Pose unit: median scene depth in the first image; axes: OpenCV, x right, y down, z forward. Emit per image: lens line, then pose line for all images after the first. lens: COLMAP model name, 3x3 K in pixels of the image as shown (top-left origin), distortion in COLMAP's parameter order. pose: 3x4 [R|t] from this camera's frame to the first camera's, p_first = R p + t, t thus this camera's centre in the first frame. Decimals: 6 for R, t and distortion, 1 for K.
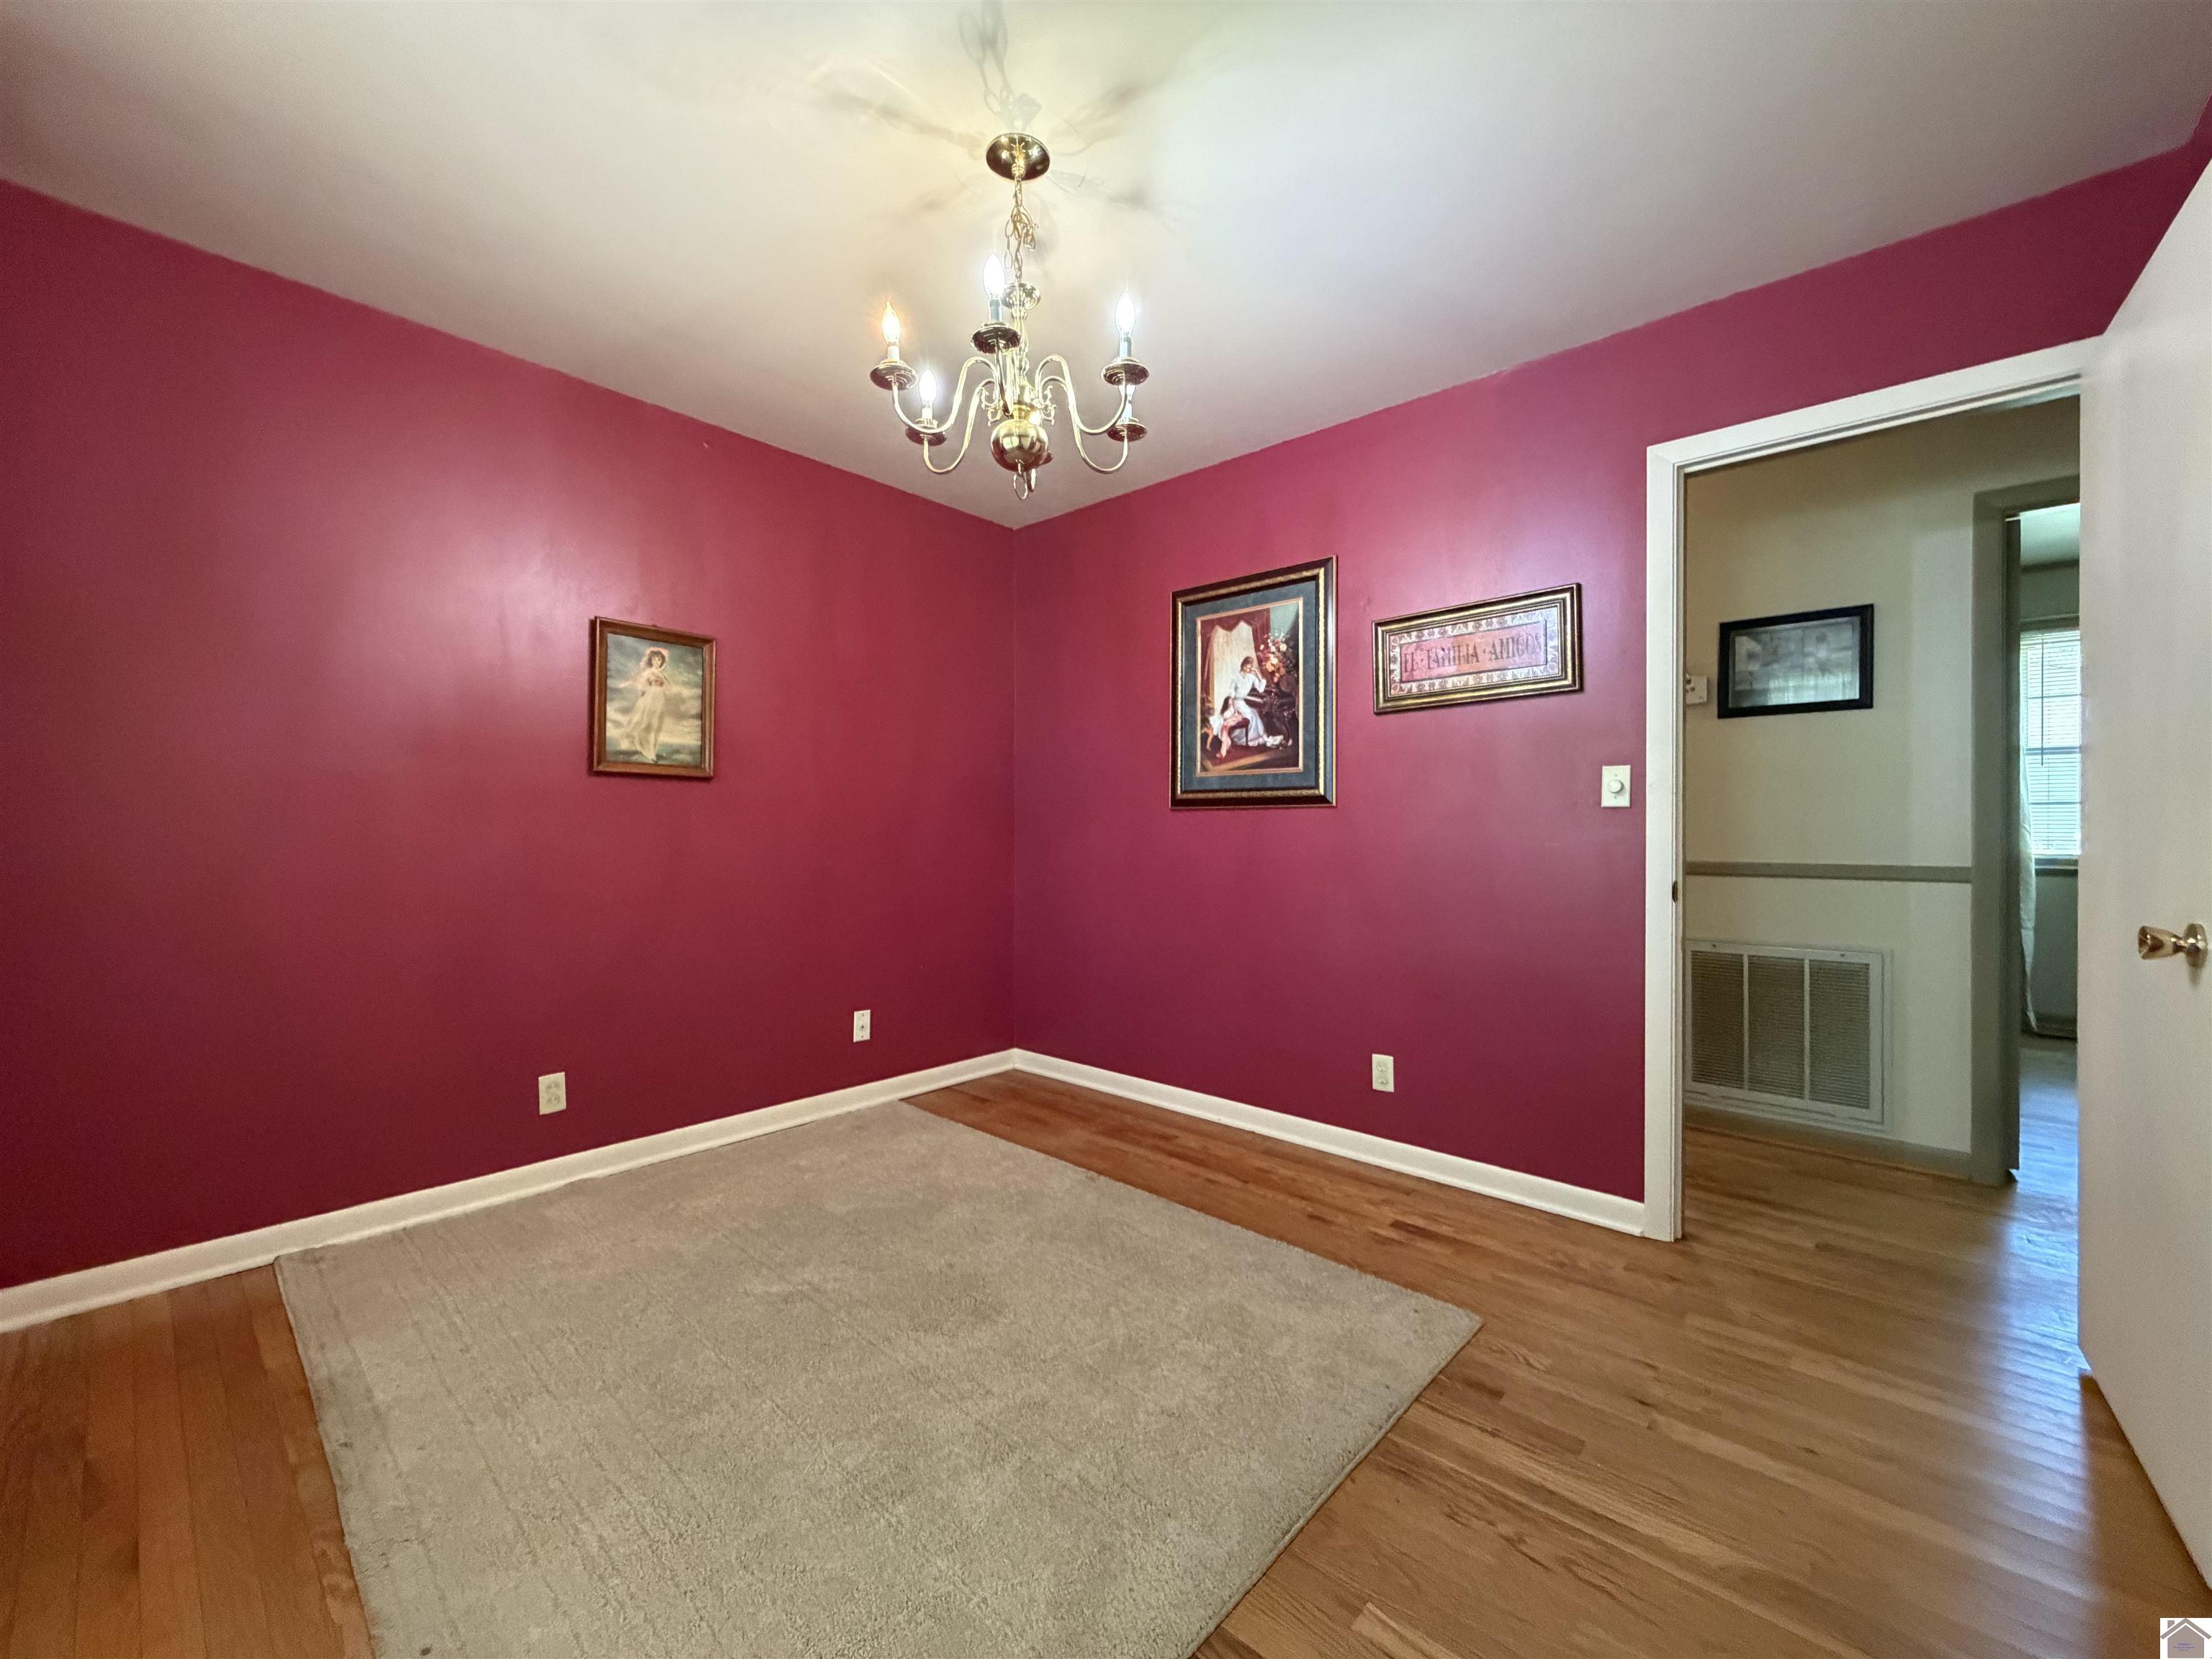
lens RADIAL K [[880.3, 0, 1100.4], [0, 880.3, 831.0], [0, 0, 1]] dist [0.000480, 0.000074]
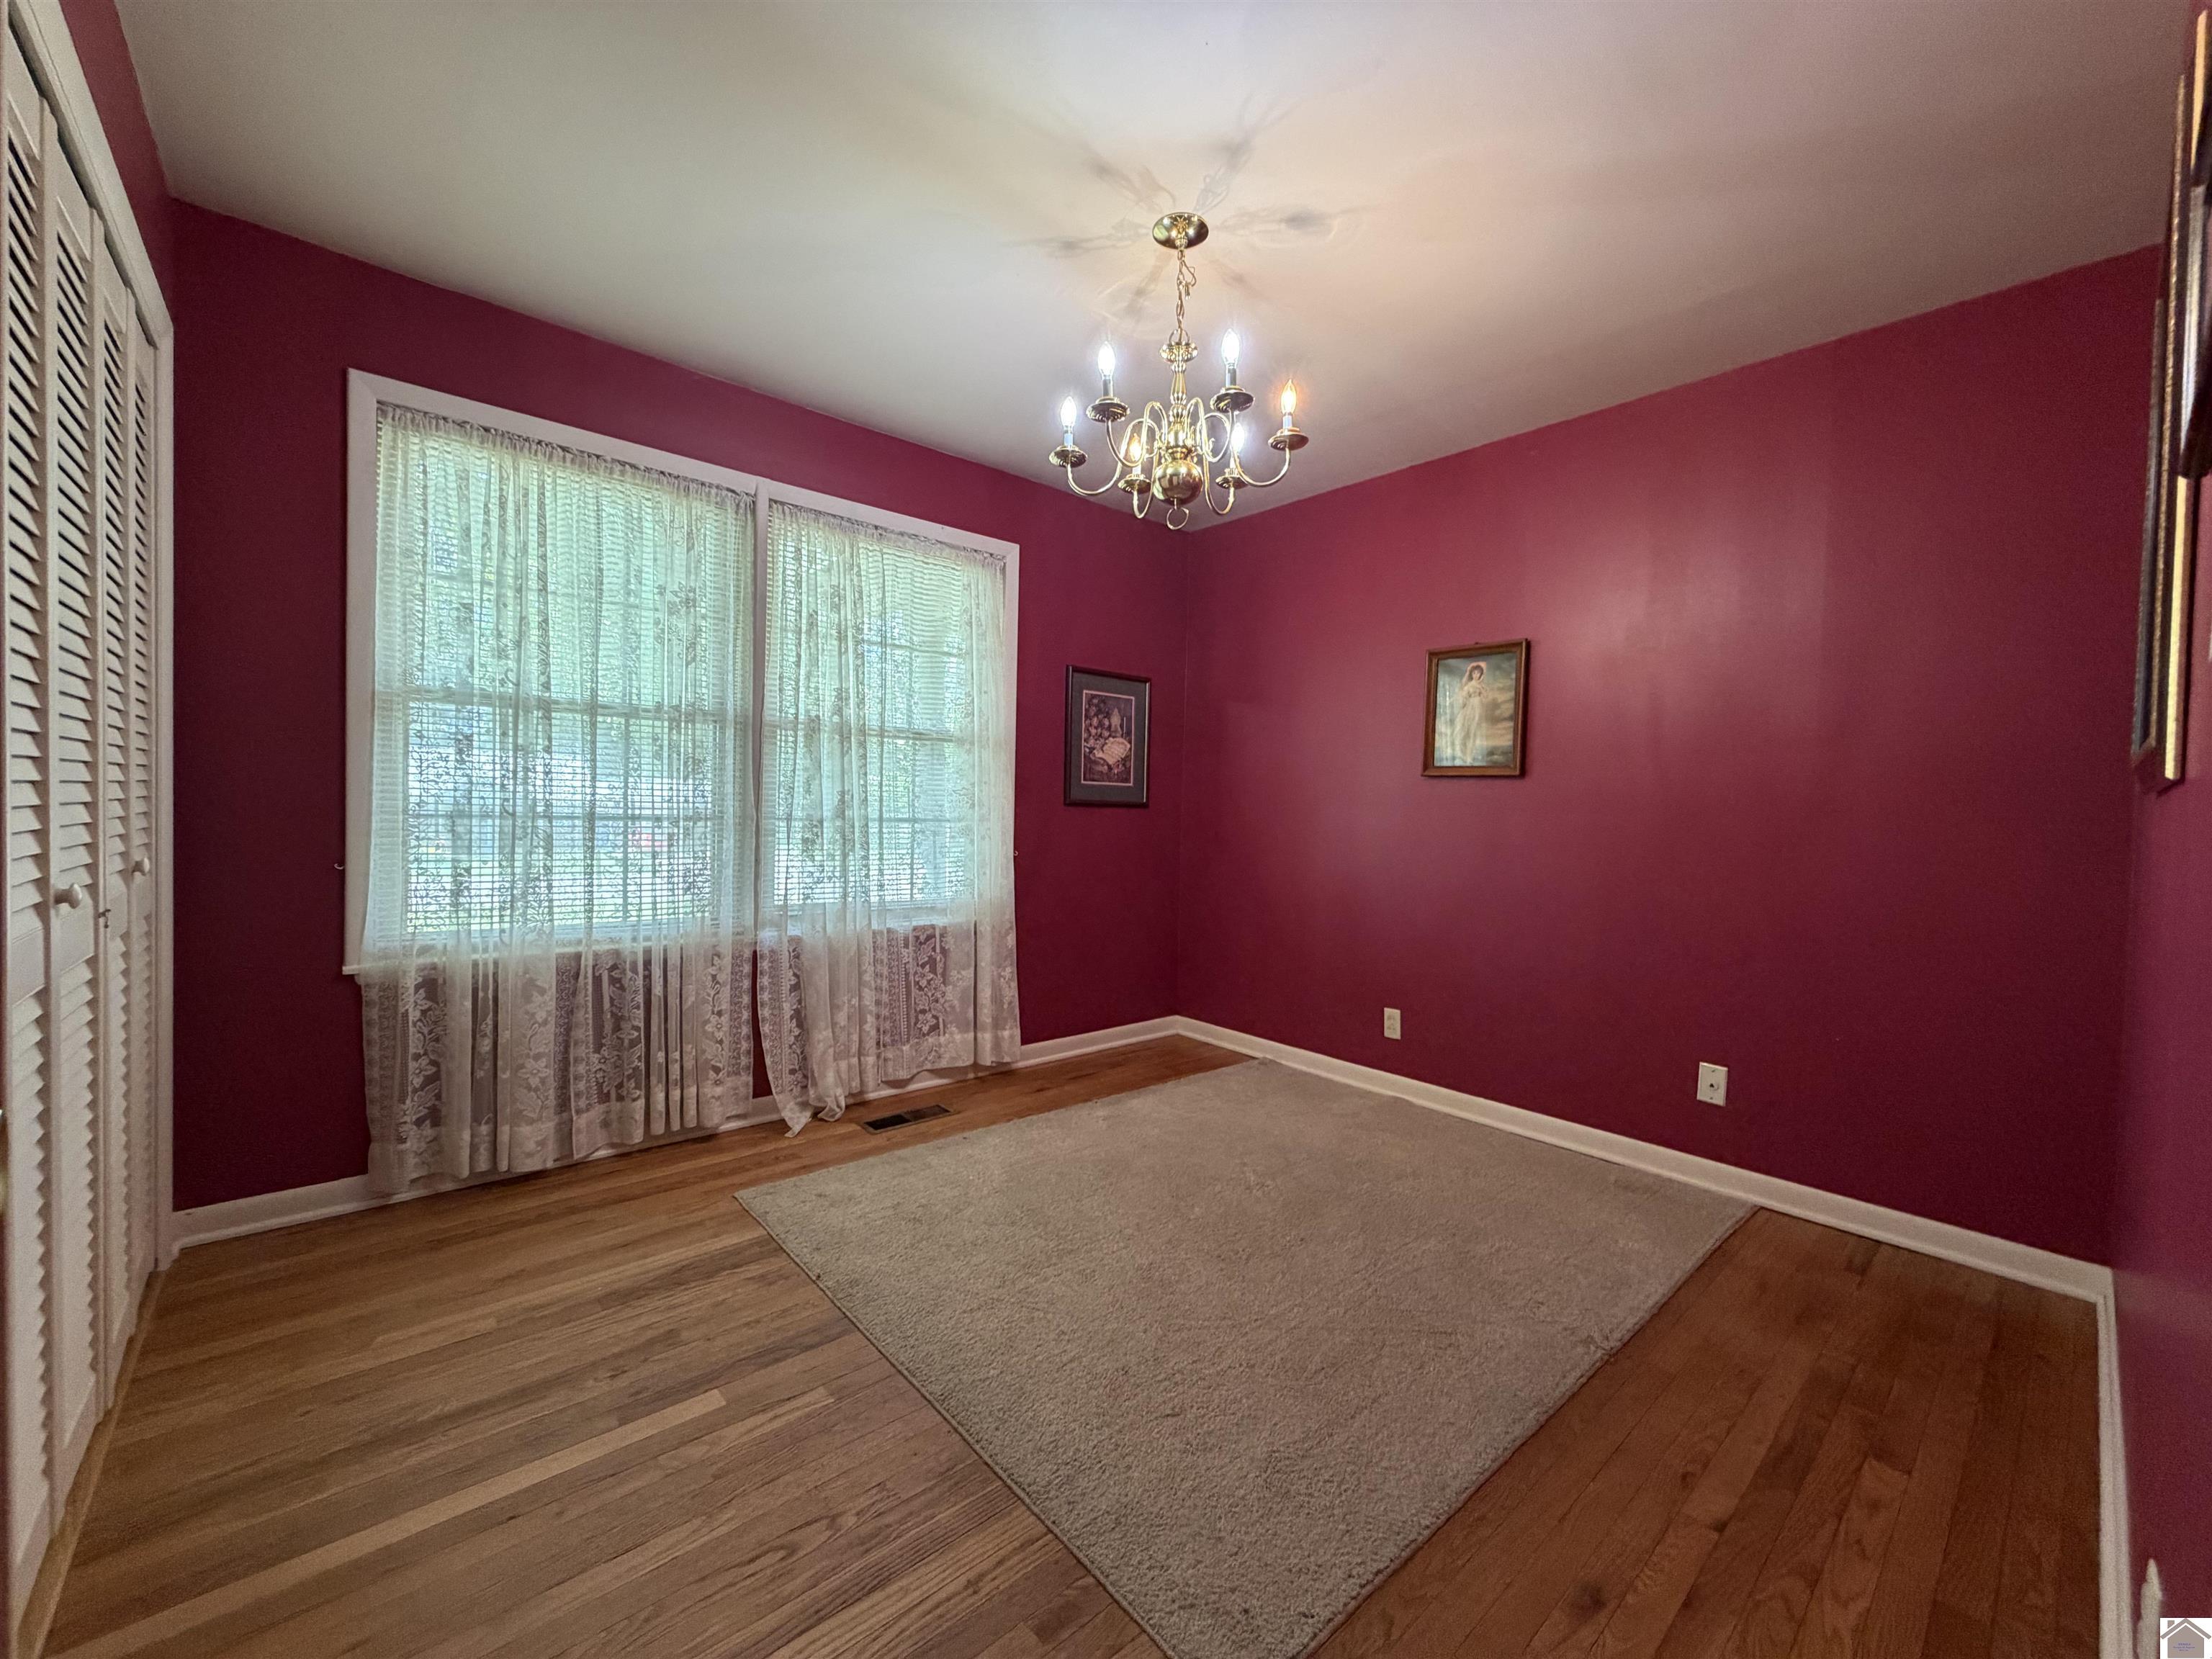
lens RADIAL K [[880.3, 0, 1100.4], [0, 880.3, 831.0], [0, 0, 1]] dist [0.000480, 0.000074]
pose [[-0.116622, 0.021181, -0.992951, 0.696020], [-0.020935, 0.999498, 0.023779, -0.010610], [0.992956, 0.023561, -0.116120, 0.685168]]
